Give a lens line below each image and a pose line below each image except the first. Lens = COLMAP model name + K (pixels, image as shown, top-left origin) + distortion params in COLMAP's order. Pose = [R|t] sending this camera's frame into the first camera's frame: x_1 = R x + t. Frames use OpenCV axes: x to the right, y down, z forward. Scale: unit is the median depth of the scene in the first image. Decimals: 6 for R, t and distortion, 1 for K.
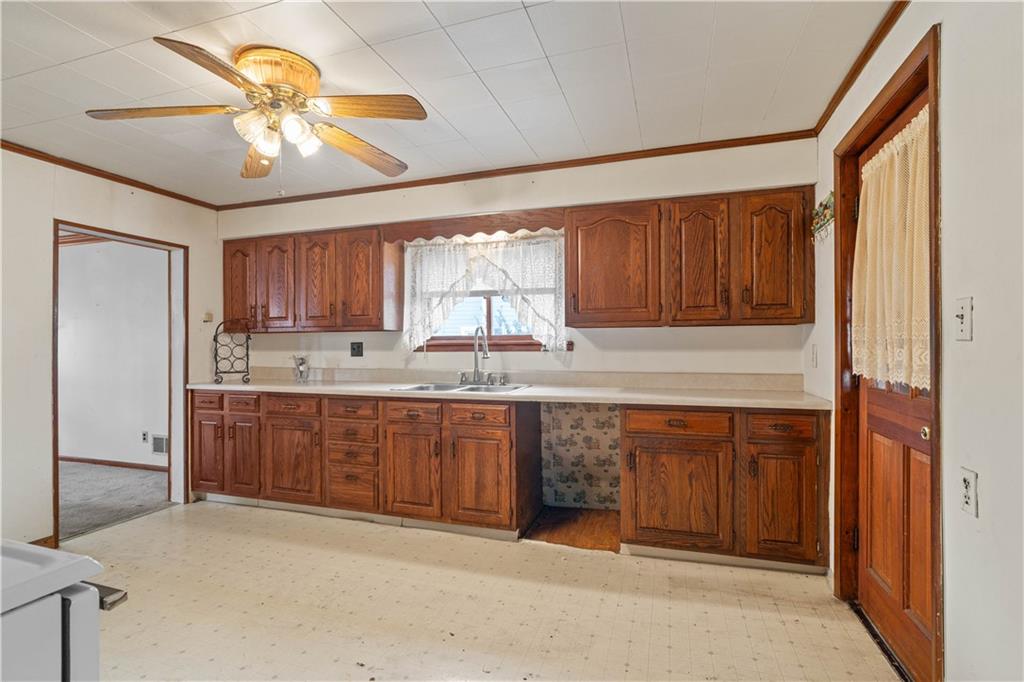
lens RADIAL K [[504.2, 0, 509.6], [0, 504.2, 344.5], [0, 0, 1]] dist [-0.001239, -0.000270]
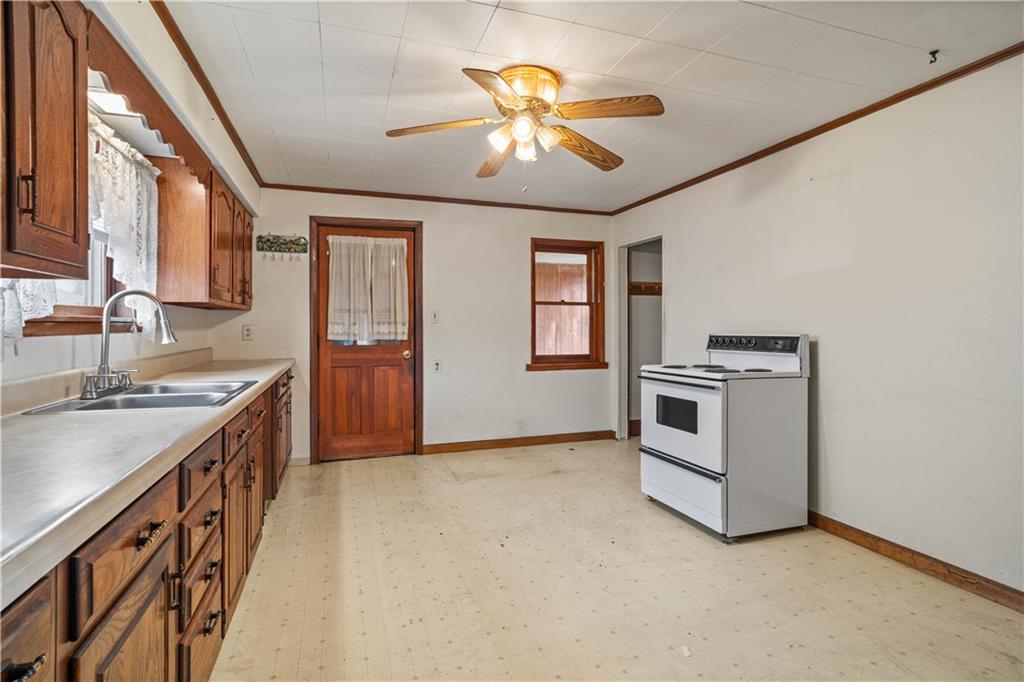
lens RADIAL K [[484.6, 0, 497.2], [0, 484.6, 326.5], [0, 0, 1]] dist [0.000253, 0.000037]
pose [[-0.588085, 0.005474, 0.808781, -0.788434], [0.007044, 0.999974, -0.001646, 0.010567], [-0.808769, 0.004729, -0.588108, 1.026684]]
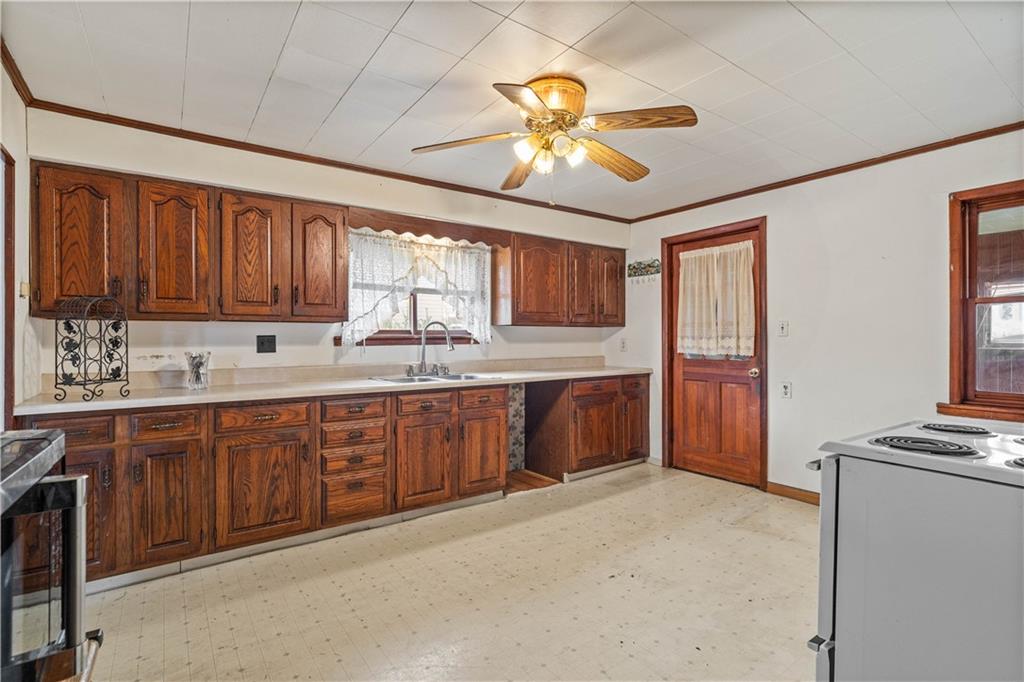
lens RADIAL K [[479.2, 0, 512.0], [0, 479.2, 341.0], [0, 0, 1]] dist [-0.001506, -0.000149]
pose [[0.585115, -0.000510, 0.810950, -0.832206], [0.002773, 0.999995, -0.001372, 0.008149], [-0.810946, 0.003052, 0.585113, 0.268966]]
